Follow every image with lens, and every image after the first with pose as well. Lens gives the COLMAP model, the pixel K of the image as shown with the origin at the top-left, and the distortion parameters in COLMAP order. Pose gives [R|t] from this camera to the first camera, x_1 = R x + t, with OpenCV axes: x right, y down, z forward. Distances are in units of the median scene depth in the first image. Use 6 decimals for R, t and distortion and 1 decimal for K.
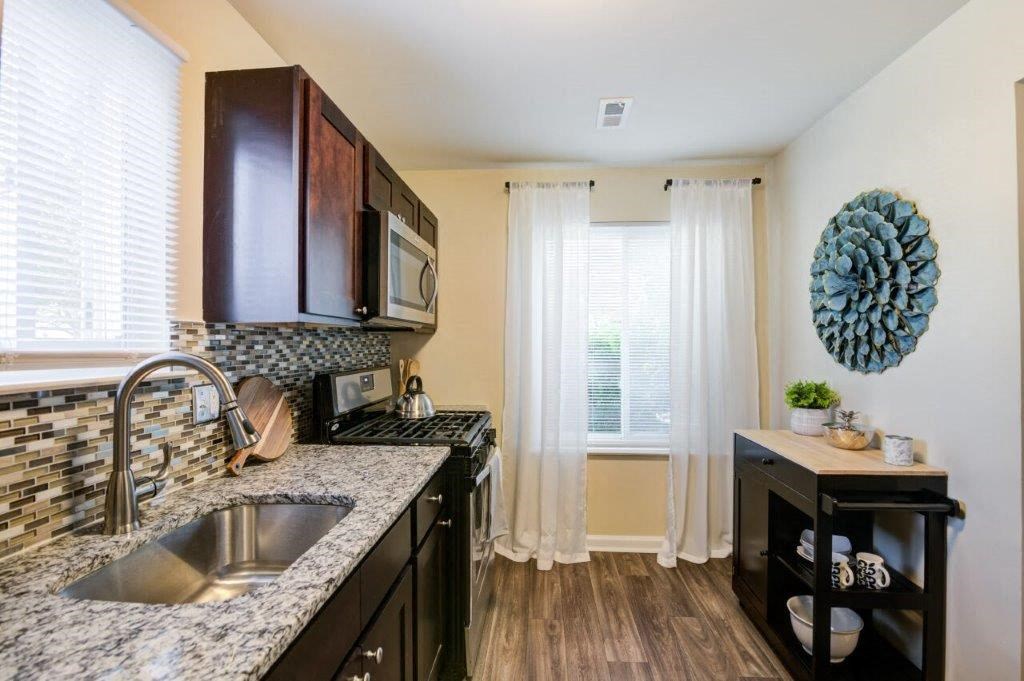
lens RADIAL K [[472.9, 0, 512.0], [0, 472.9, 340.5], [0, 0, 1]] dist [-0.015307, -0.000001]
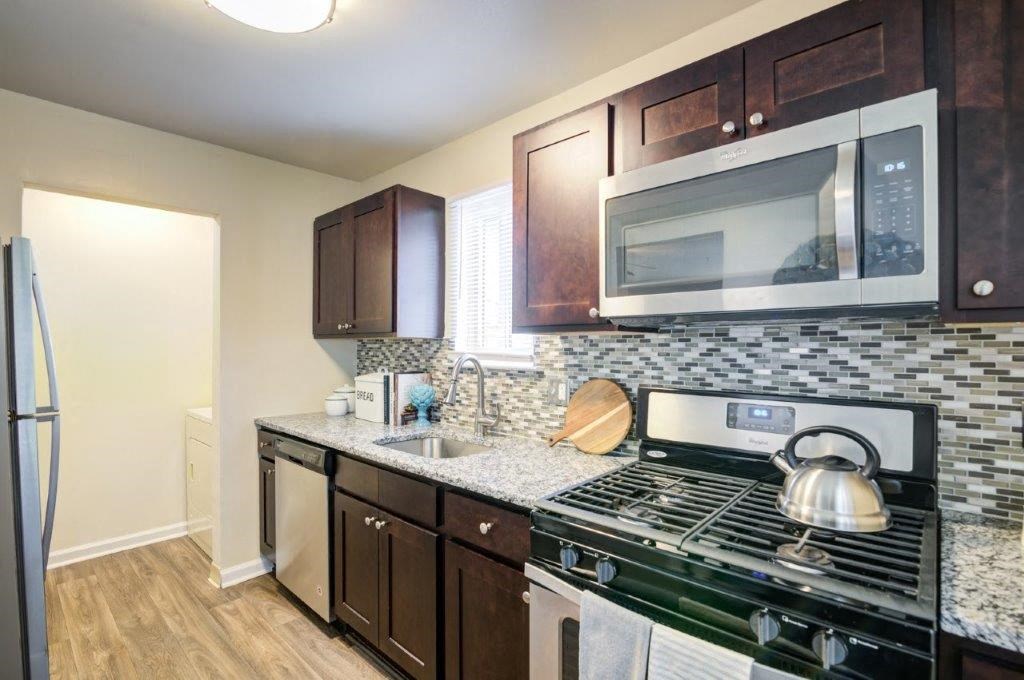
lens RADIAL K [[472.9, 0, 512.0], [0, 472.9, 340.0], [0, 0, 1]] dist [-0.015307, -0.000001]
pose [[-0.618434, -0.004272, -0.785825, 0.580084], [0.006846, 0.999918, -0.010824, -0.009258], [0.785807, -0.012074, -0.618354, 1.803362]]
